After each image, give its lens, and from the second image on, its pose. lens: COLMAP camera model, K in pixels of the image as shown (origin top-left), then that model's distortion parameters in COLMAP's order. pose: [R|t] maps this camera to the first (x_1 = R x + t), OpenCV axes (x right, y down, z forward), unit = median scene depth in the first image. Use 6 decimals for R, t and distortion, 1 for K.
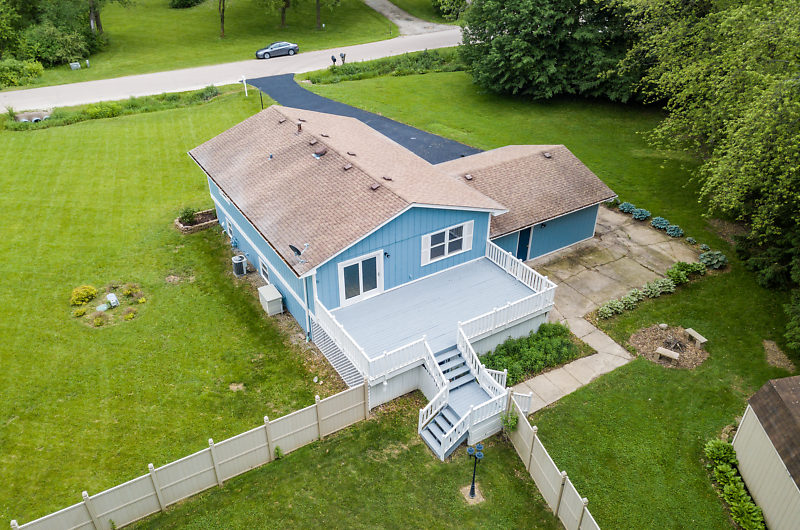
lens RADIAL K [[601.0, 0, 400.0], [0, 601.0, 265.0], [0, 0, 1]] dist [0.004160, 0.001468]
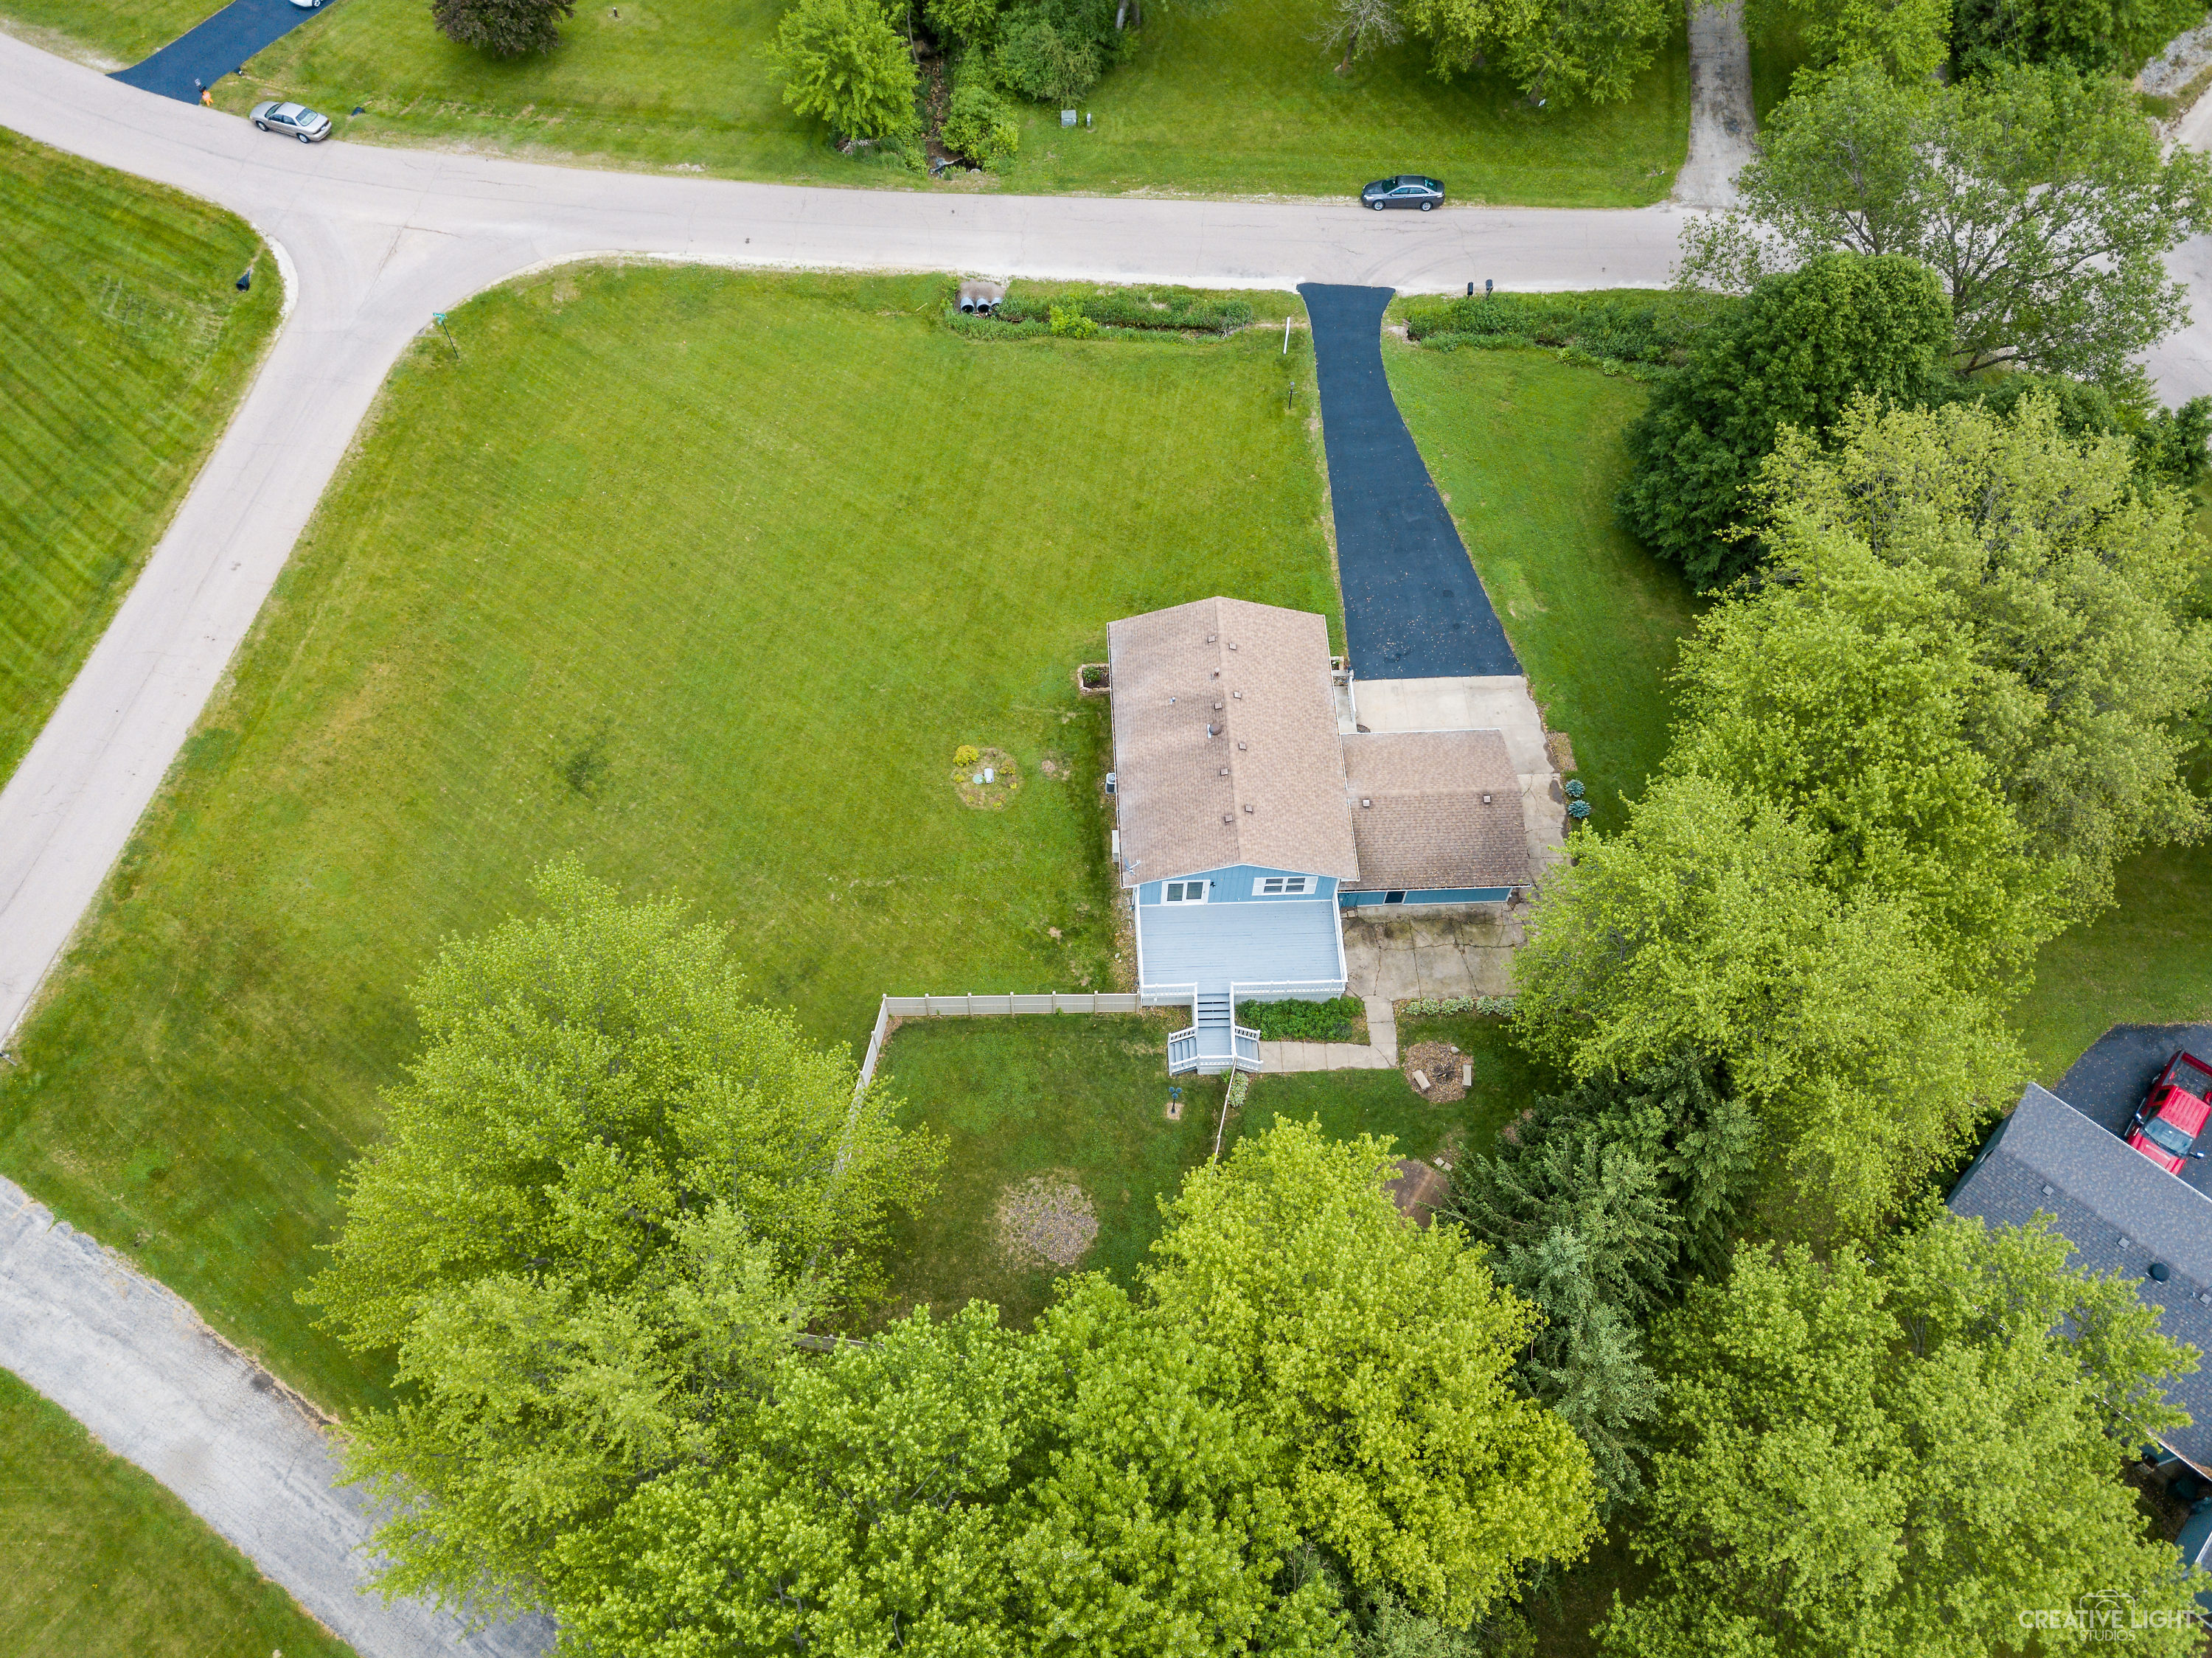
lens RADIAL K [[1638.5, 0, 1095.1], [0, 1638.5, 821.8], [0, 0, 1]] dist [-0.034477, 0.048592]
pose [[0.864642, 0.427404, -0.264045, 0.449797], [-0.271918, 0.840078, 0.469392, -1.234908], [0.422438, -0.334057, 0.842586, -1.301363]]
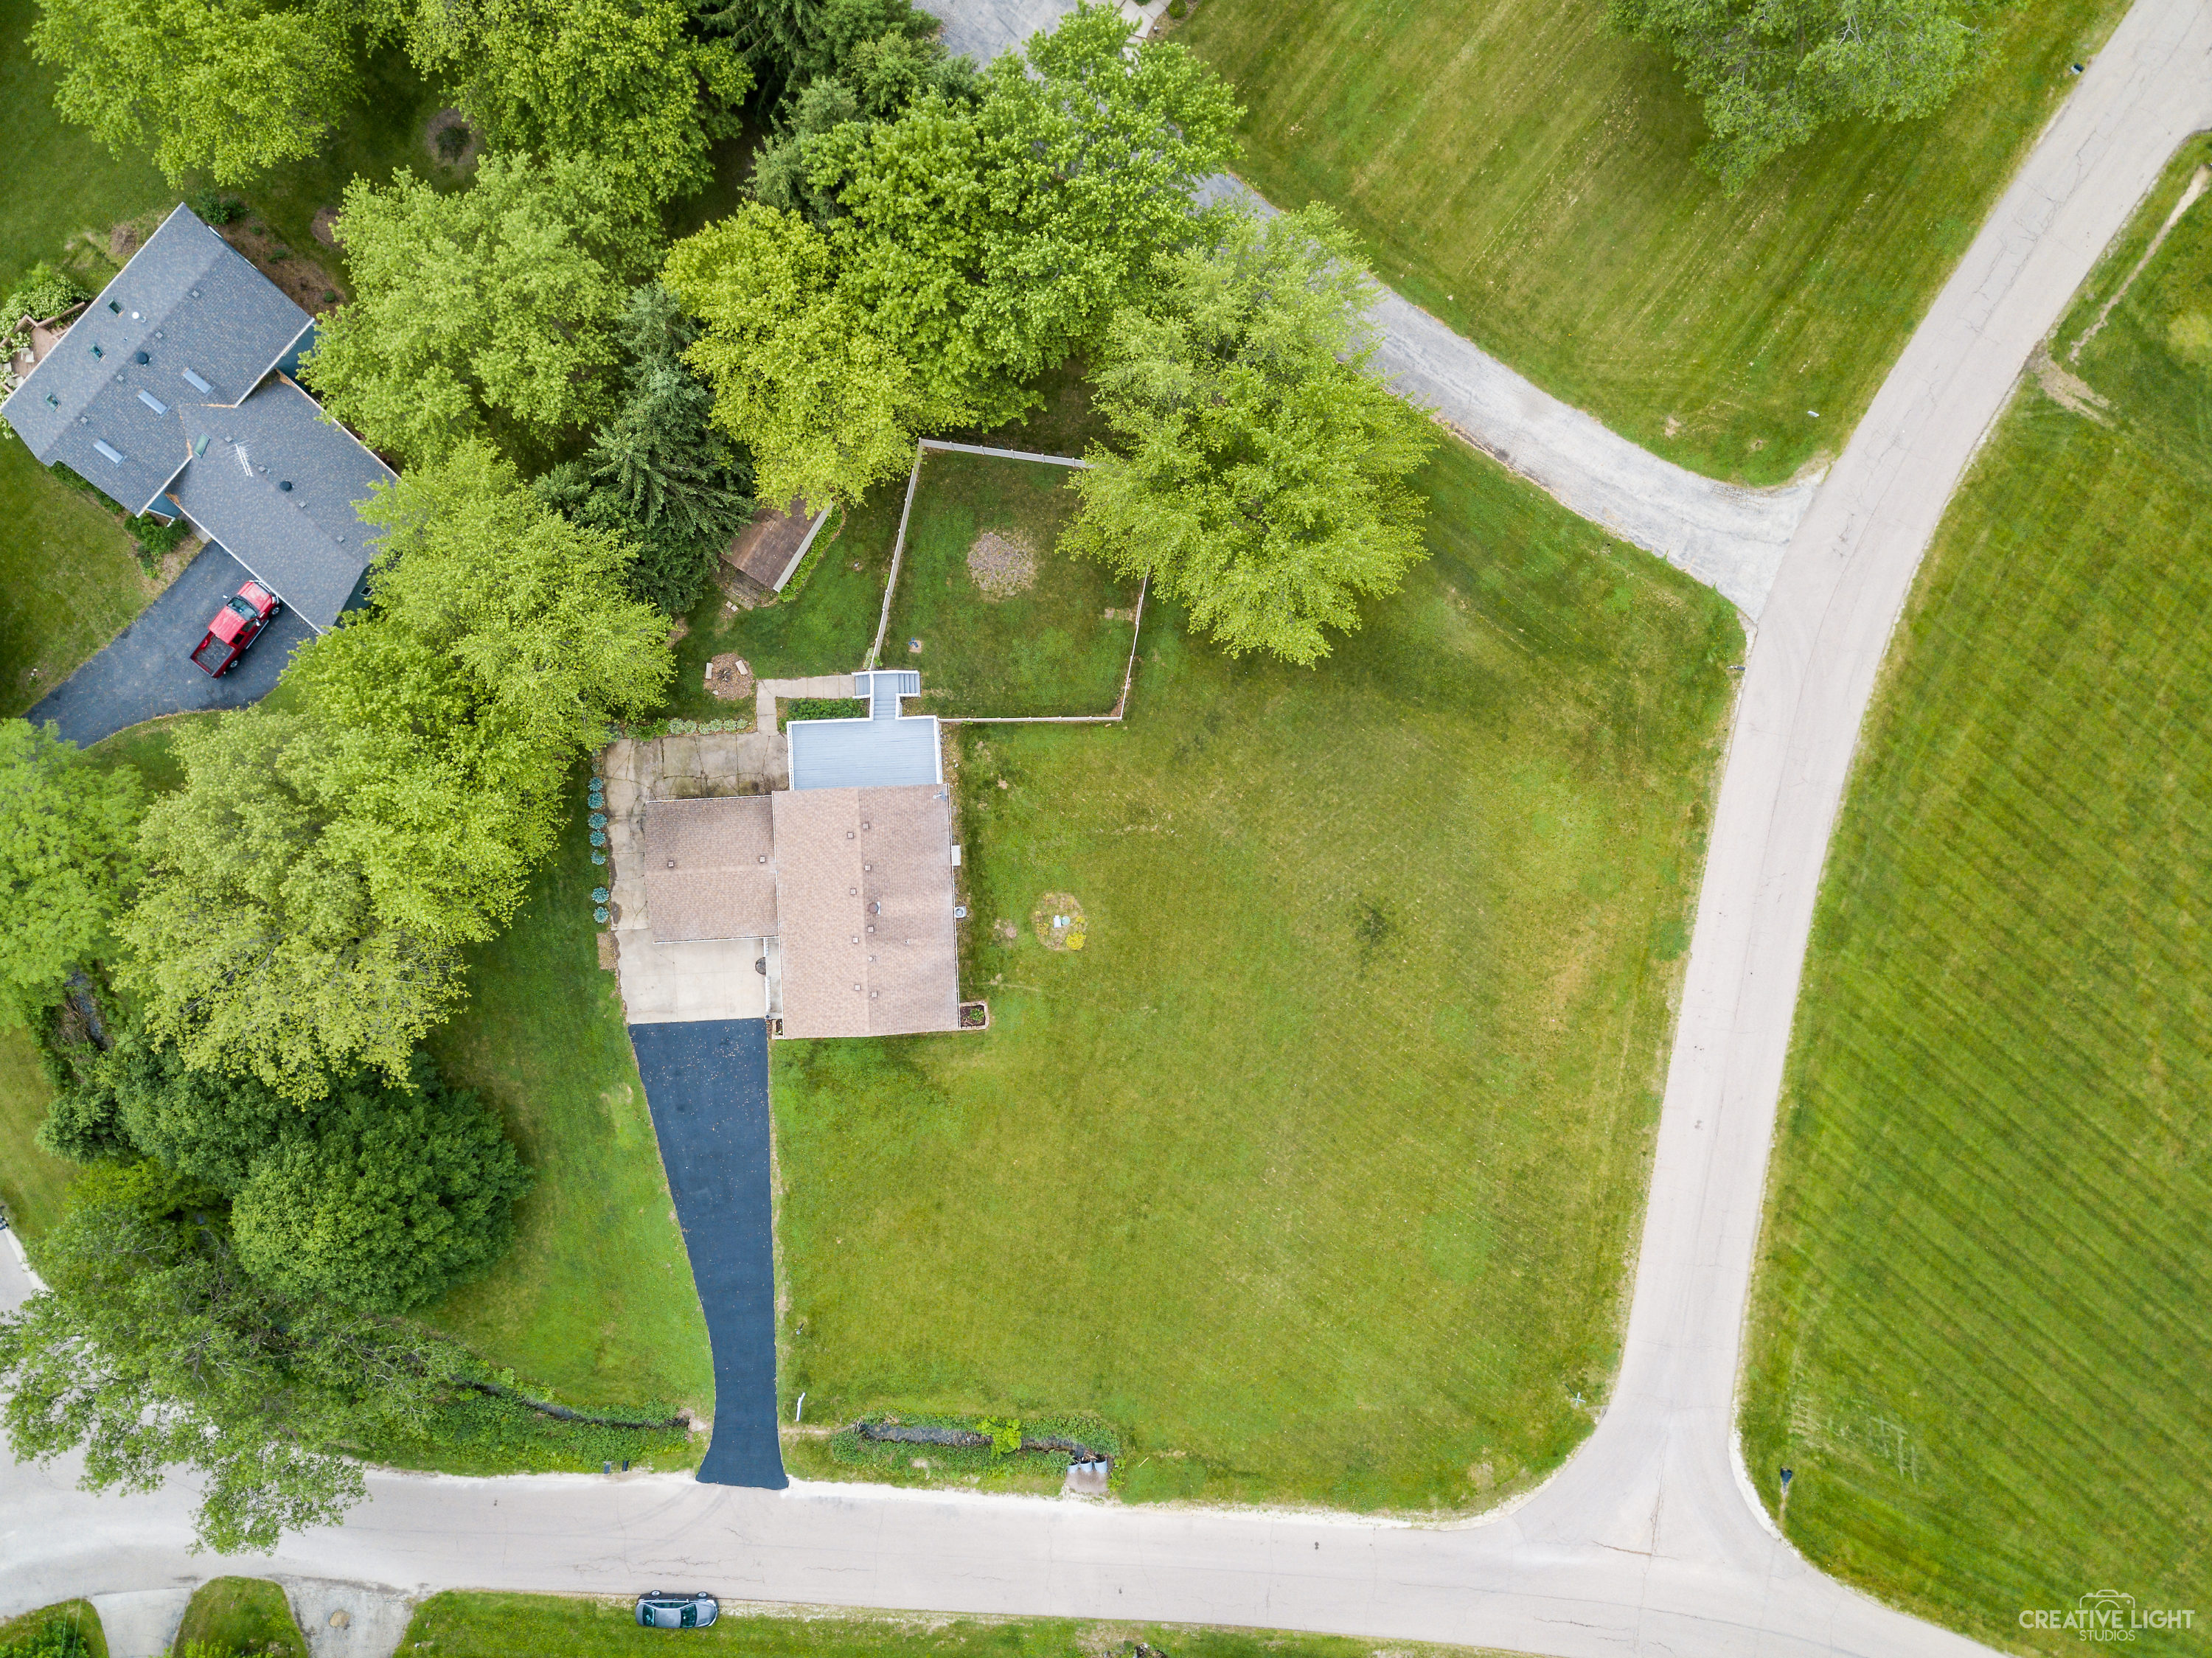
lens RADIAL K [[1638.5, 0, 1095.1], [0, 1638.5, 821.8], [0, 0, 1]] dist [-0.034477, 0.048592]
pose [[-0.867834, -0.496430, -0.020535, -0.370754], [0.270089, -0.506040, 0.819131, -2.745137], [-0.417032, 0.705323, 0.573239, -1.246420]]
